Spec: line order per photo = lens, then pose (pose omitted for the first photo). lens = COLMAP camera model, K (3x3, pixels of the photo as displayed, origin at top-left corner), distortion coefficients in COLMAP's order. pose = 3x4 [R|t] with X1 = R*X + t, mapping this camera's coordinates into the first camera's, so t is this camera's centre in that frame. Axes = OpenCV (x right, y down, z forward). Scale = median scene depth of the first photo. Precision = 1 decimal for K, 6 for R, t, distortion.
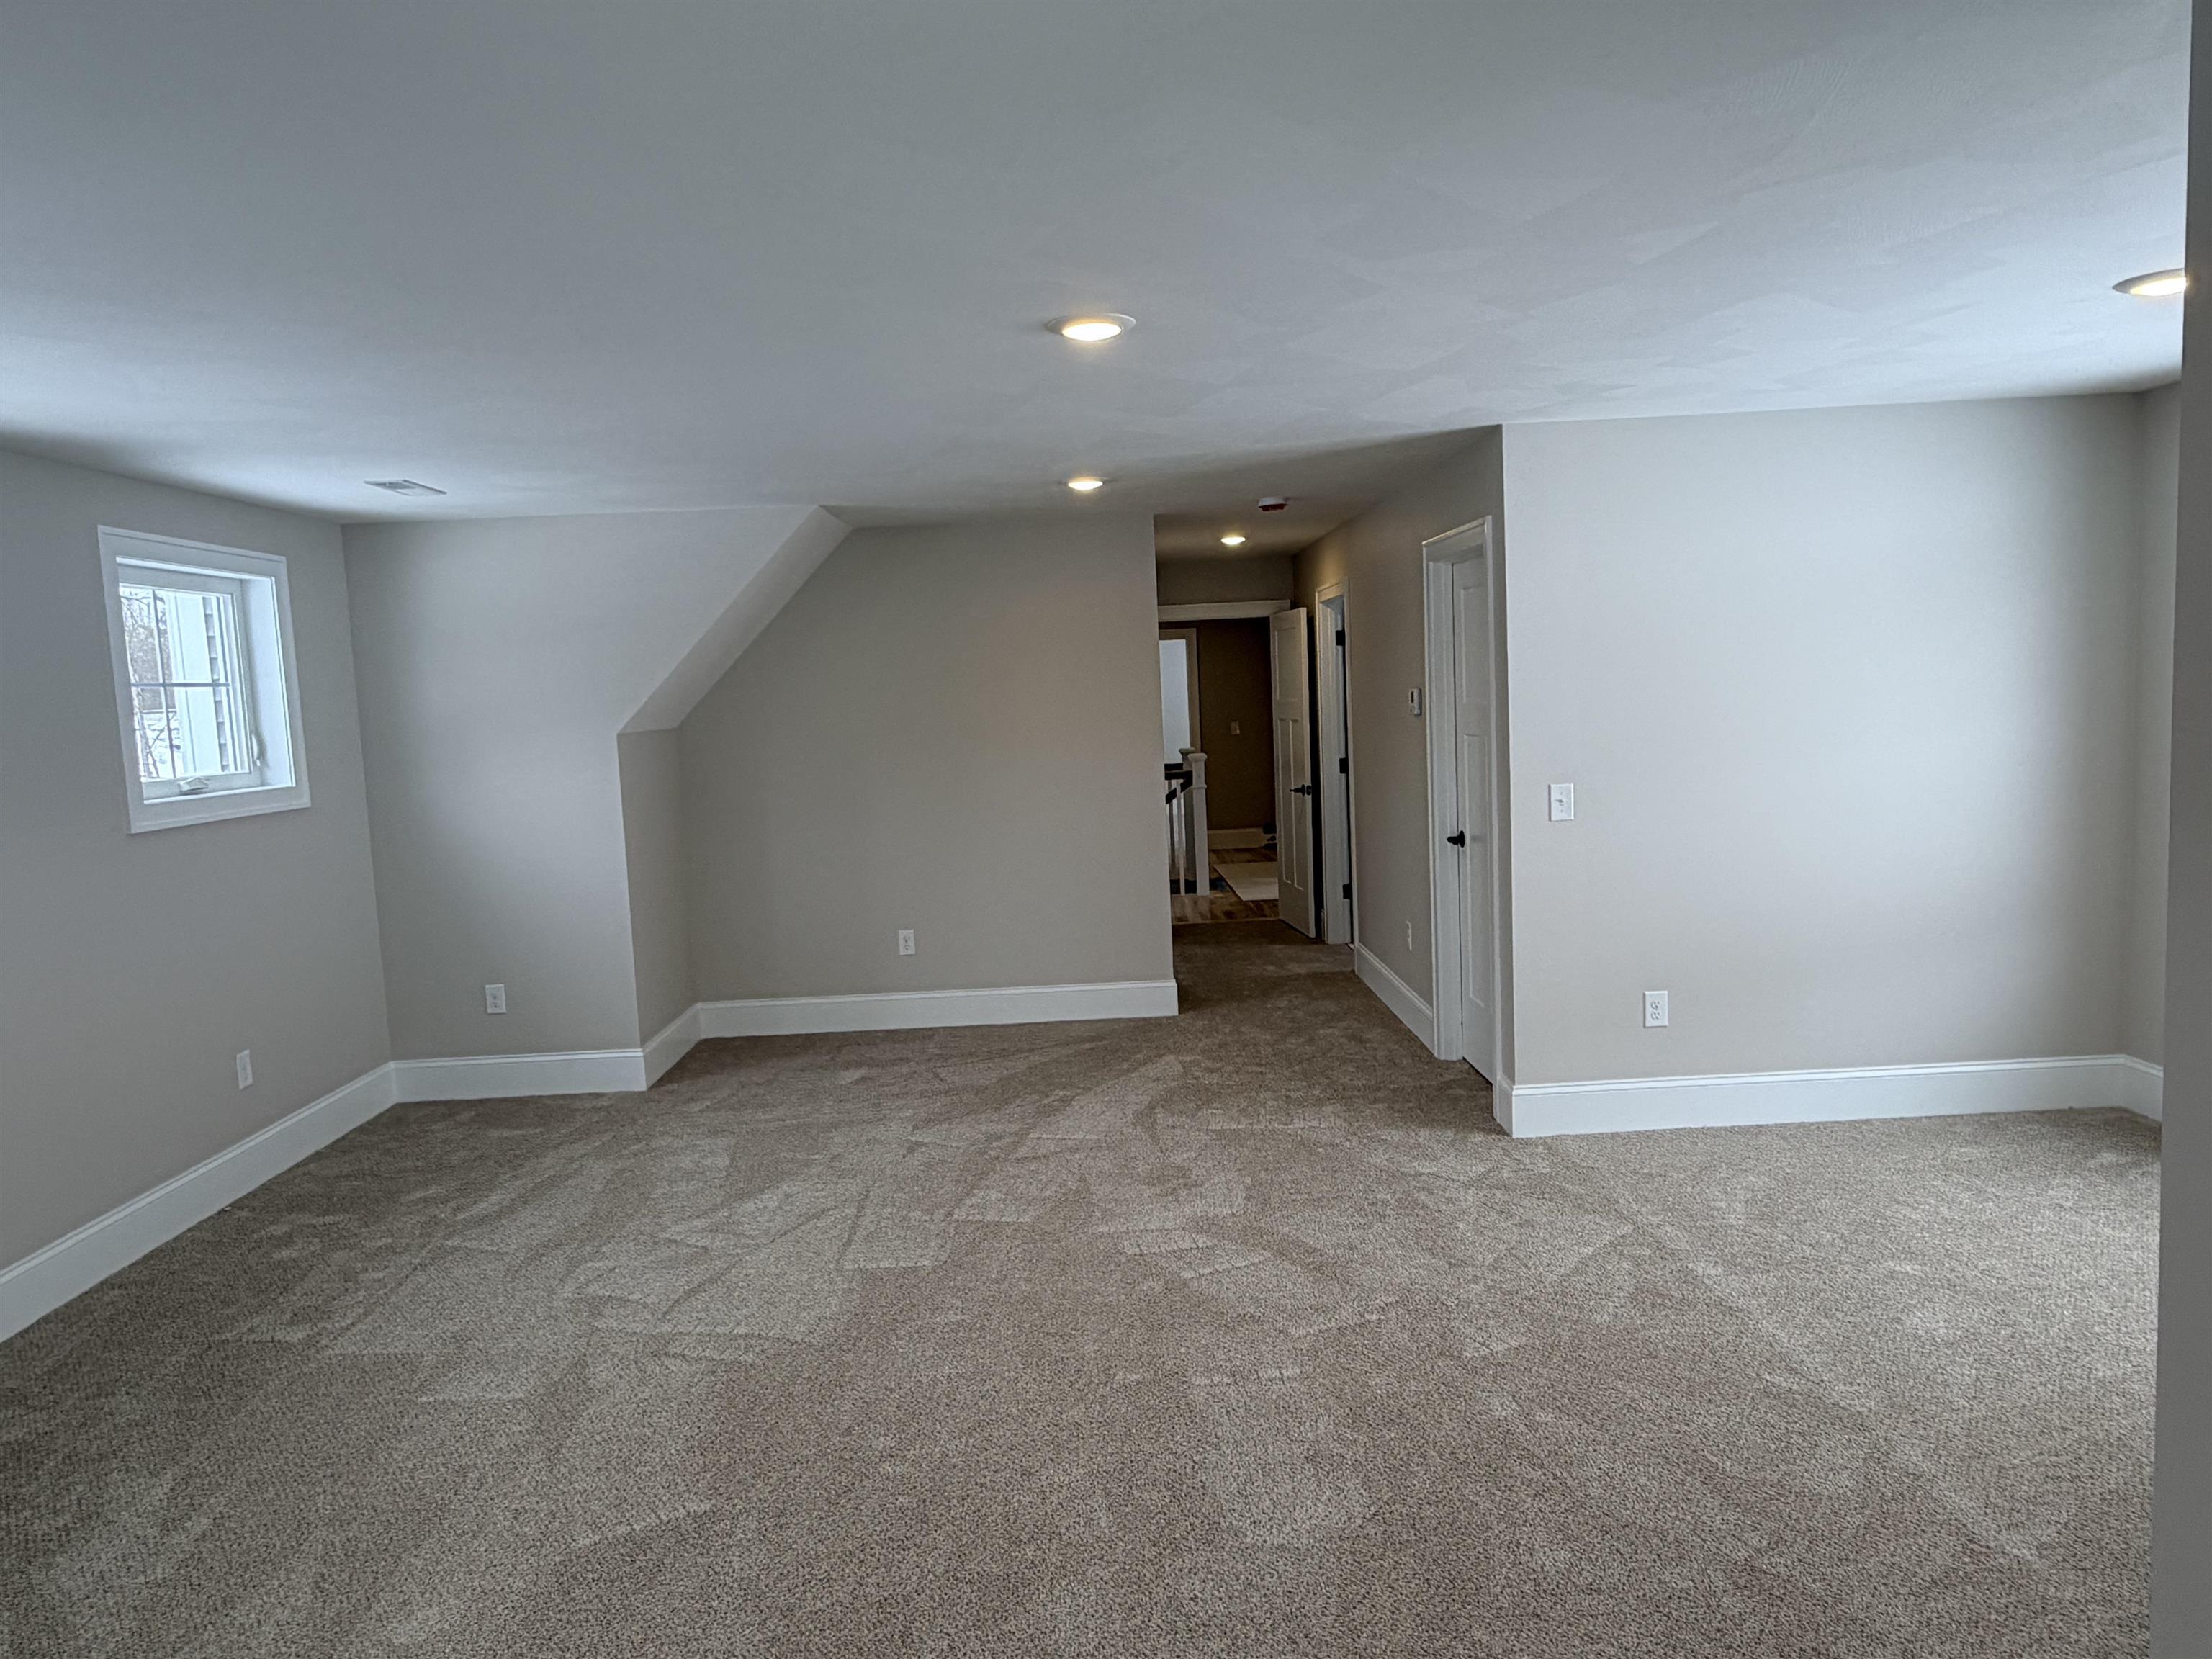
lens RADIAL K [[1450.5, 0, 1103.2], [0, 1450.5, 834.9], [0, 0, 1]] dist [0.004405, -0.001755]
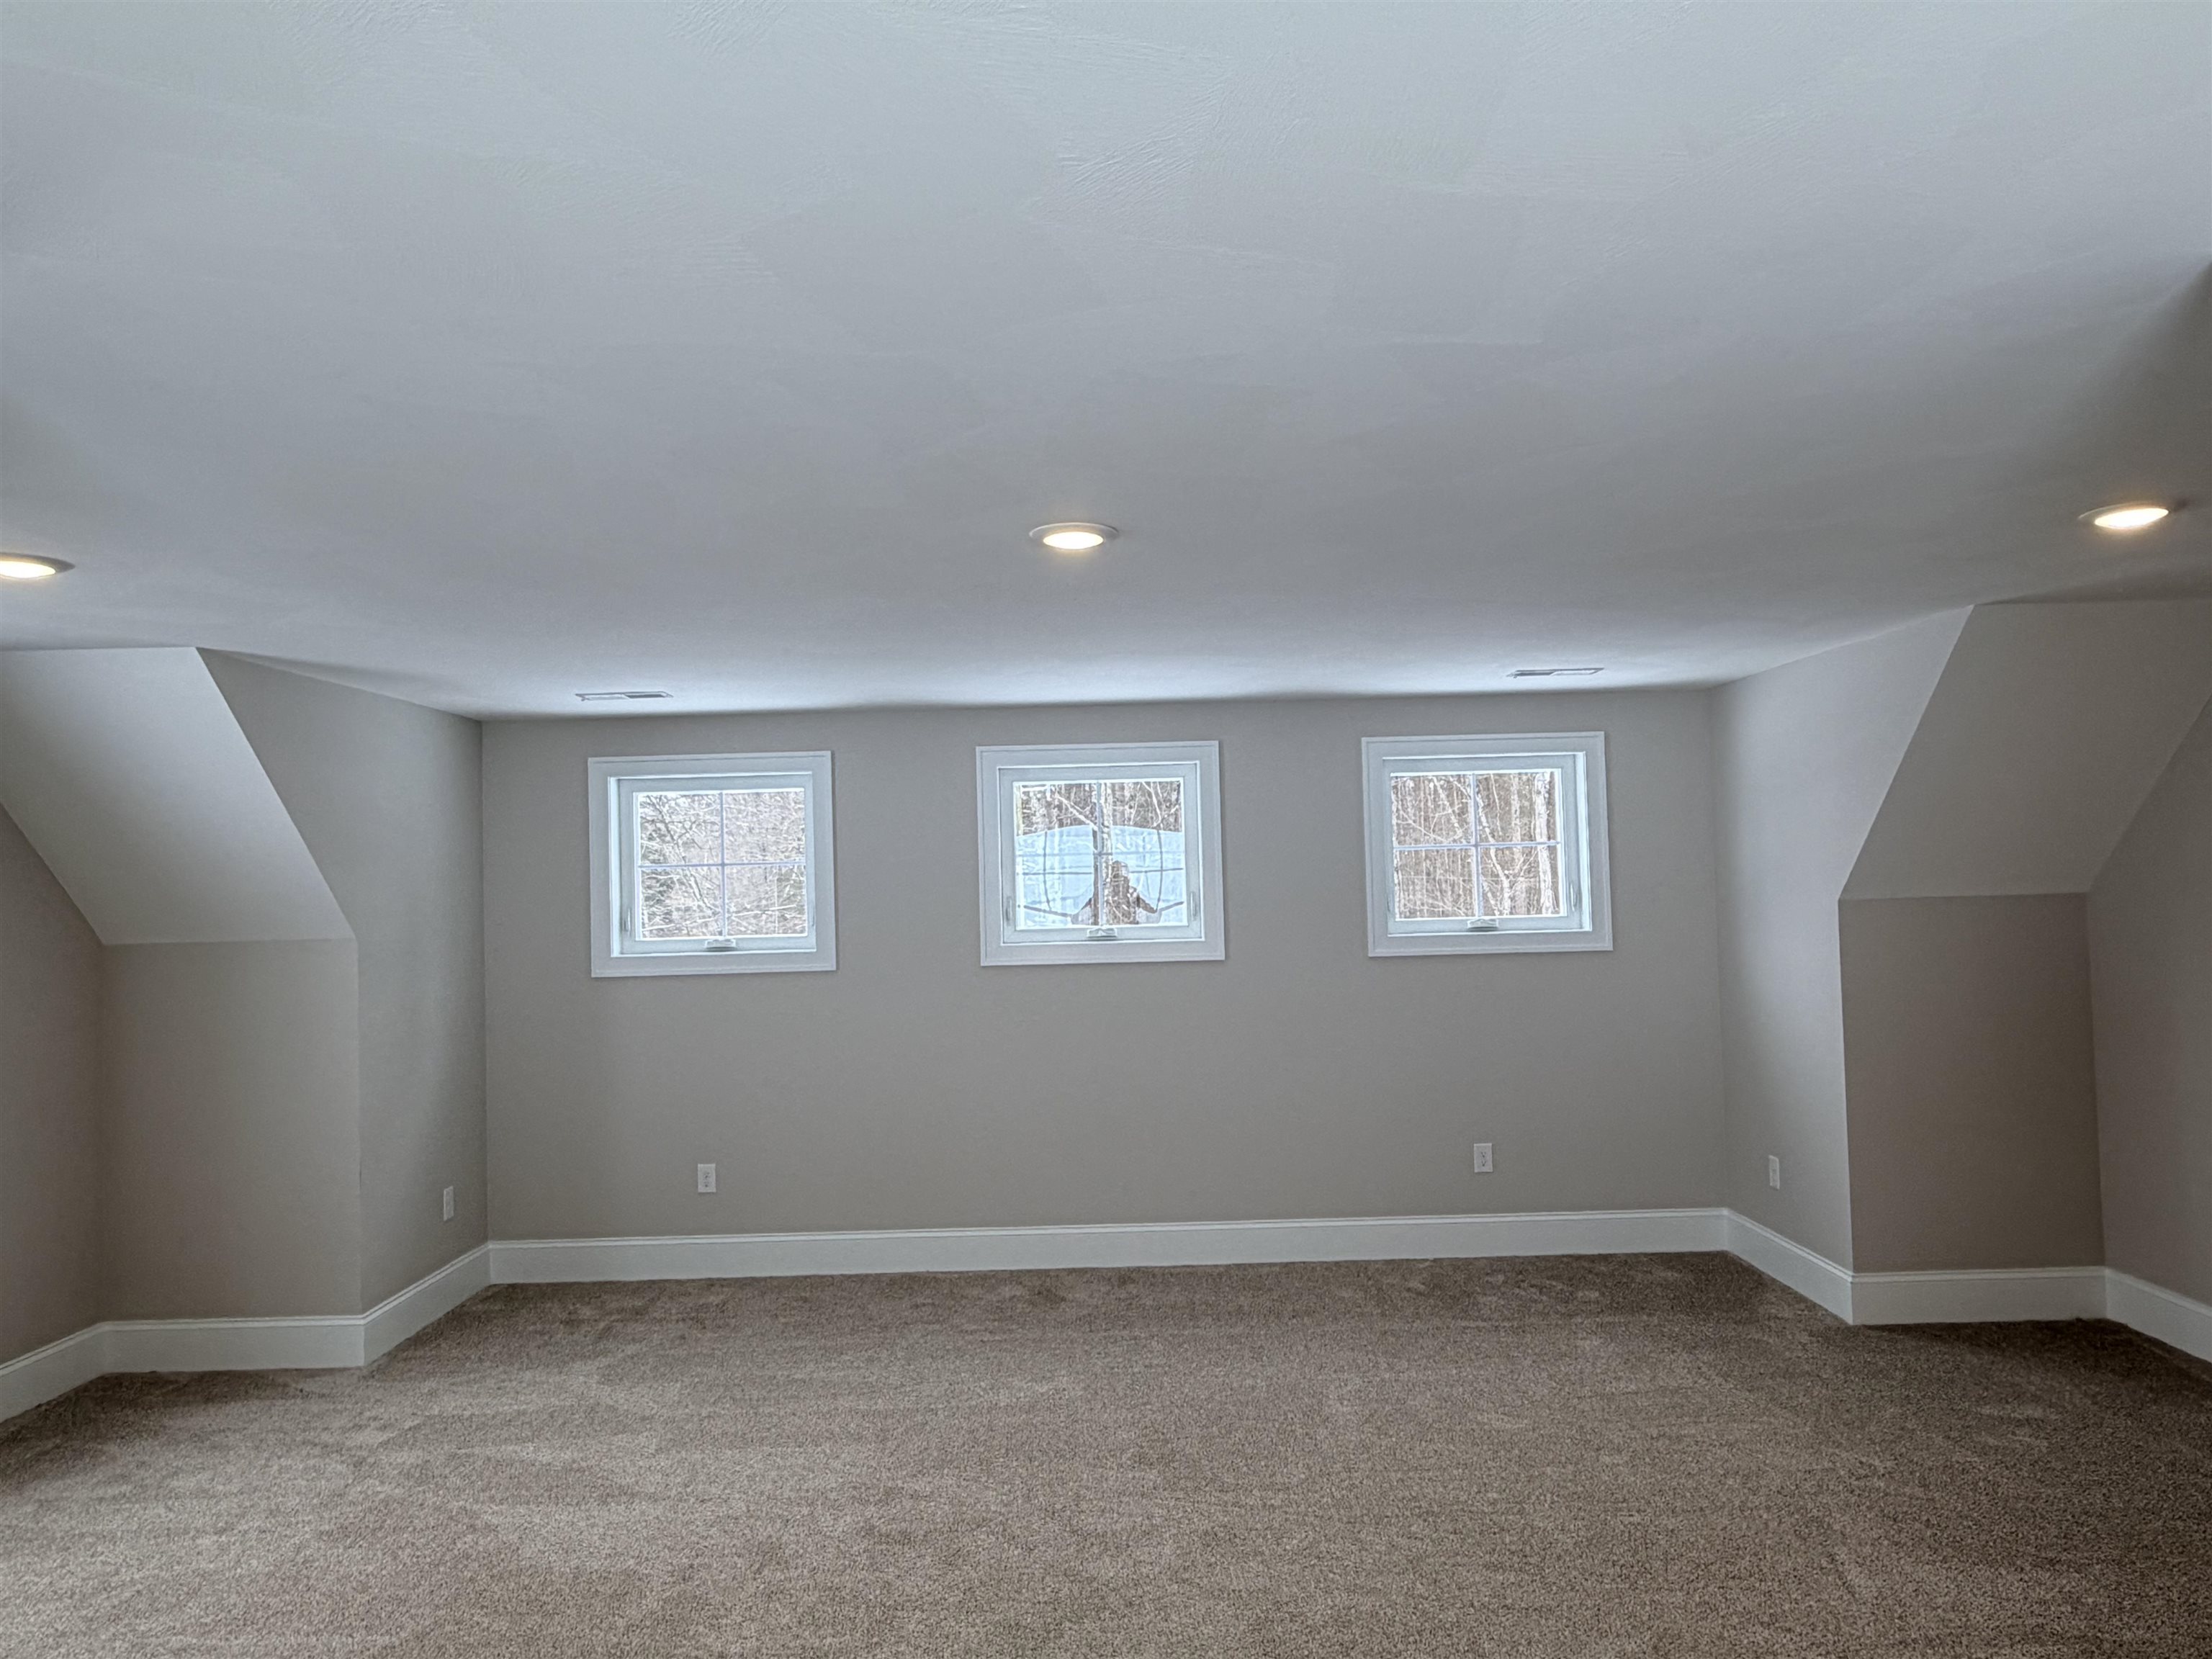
lens RADIAL K [[1371.6, 0, 1106.0], [0, 1371.6, 829.5], [0, 0, 1]] dist [0.021159, 0.000085]
pose [[0.002239, -0.019530, -0.999807, 0.548857], [-0.077496, 0.996799, -0.019645, -0.066401], [0.996990, 0.077525, 0.000719, 0.624533]]
